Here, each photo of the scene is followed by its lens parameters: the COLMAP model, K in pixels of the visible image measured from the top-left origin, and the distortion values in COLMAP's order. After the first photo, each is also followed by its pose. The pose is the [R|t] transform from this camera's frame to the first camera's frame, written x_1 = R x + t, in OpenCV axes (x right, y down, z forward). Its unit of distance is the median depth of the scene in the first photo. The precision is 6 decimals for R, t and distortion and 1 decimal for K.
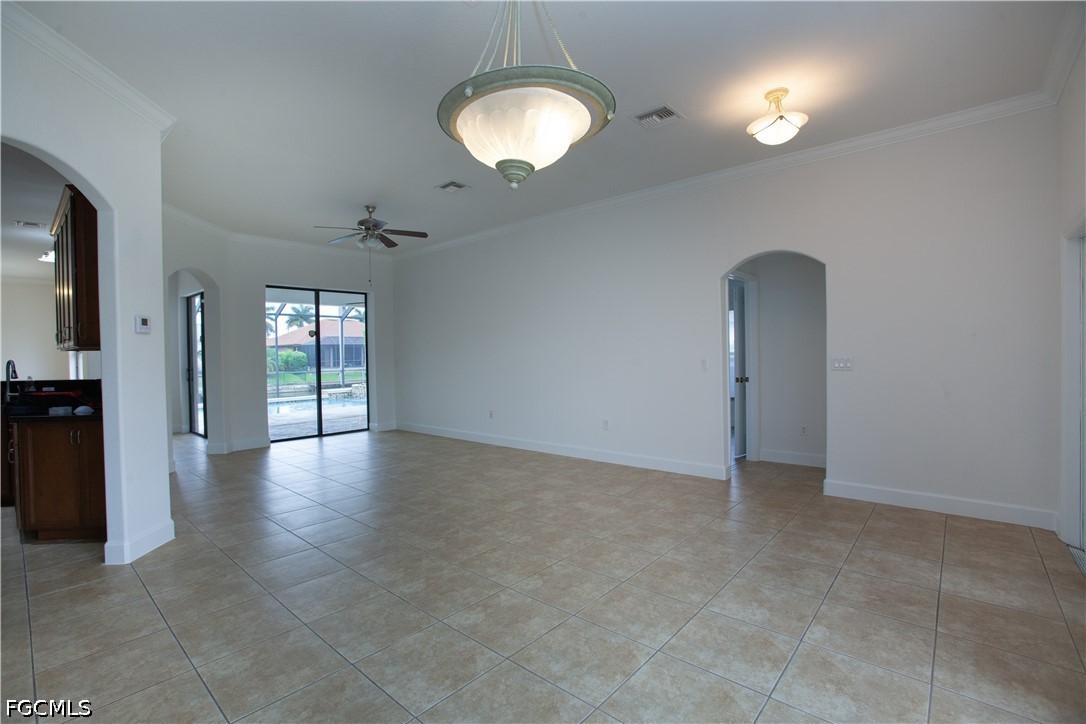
lens RADIAL K [[497.7, 0, 534.6], [0, 497.7, 364.7], [0, 0, 1]] dist [-0.062483, 0.019893]
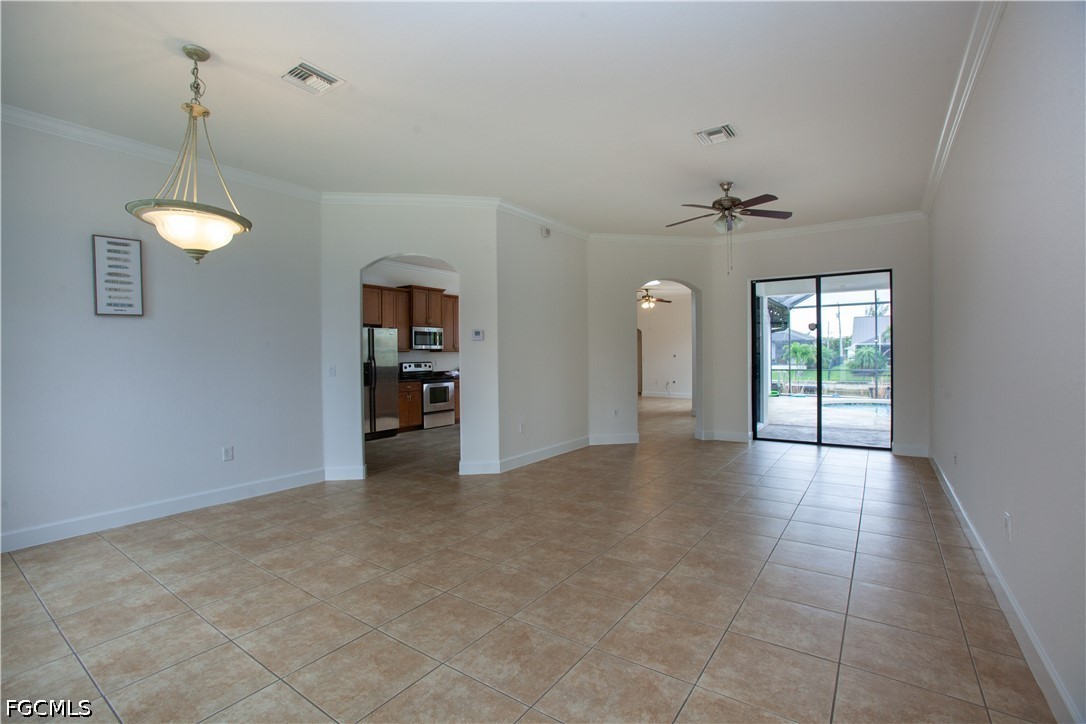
lens RADIAL K [[497.7, 0, 542.7], [0, 497.7, 361.9], [0, 0, 1]] dist [-0.062483, 0.019893]
pose [[0.097841, 0.020958, -0.994981, 0.840617], [-0.009215, 0.999754, 0.020152, -0.030787], [0.995159, 0.007197, 0.098010, 0.976518]]
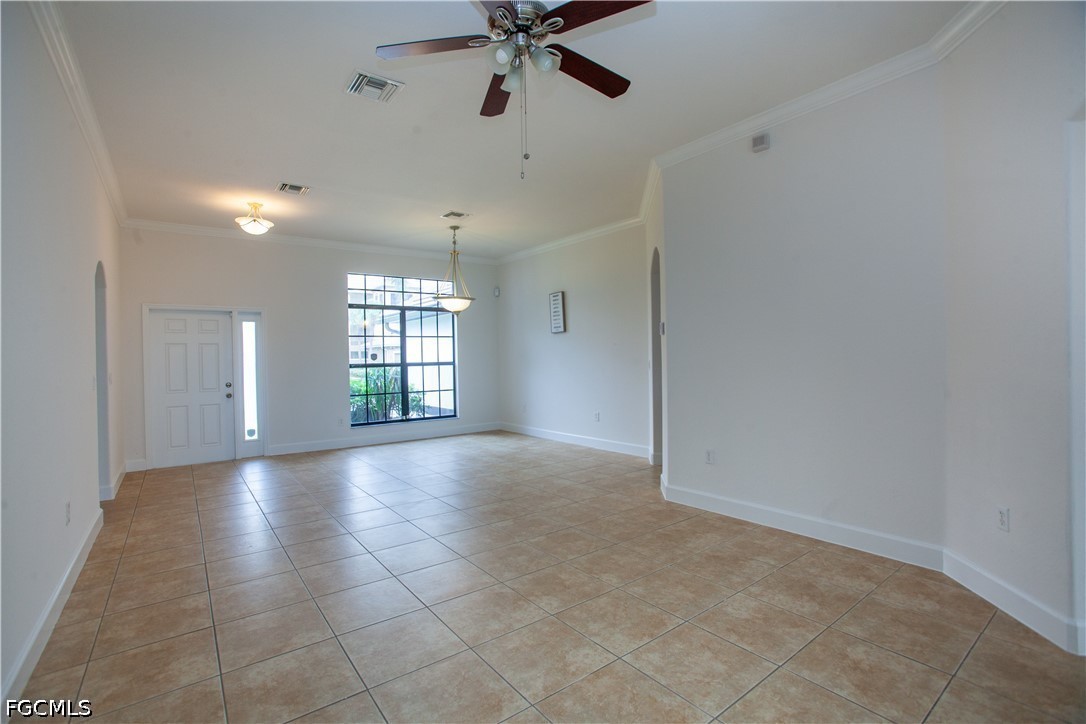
lens RADIAL K [[497.7, 0, 539.8], [0, 497.7, 360.5], [0, 0, 1]] dist [-0.062483, 0.019893]
pose [[-0.978845, 0.019403, 0.203681, -0.672023], [0.024582, 0.999435, 0.022926, -0.034654], [-0.203121, 0.027448, -0.978769, 2.269768]]
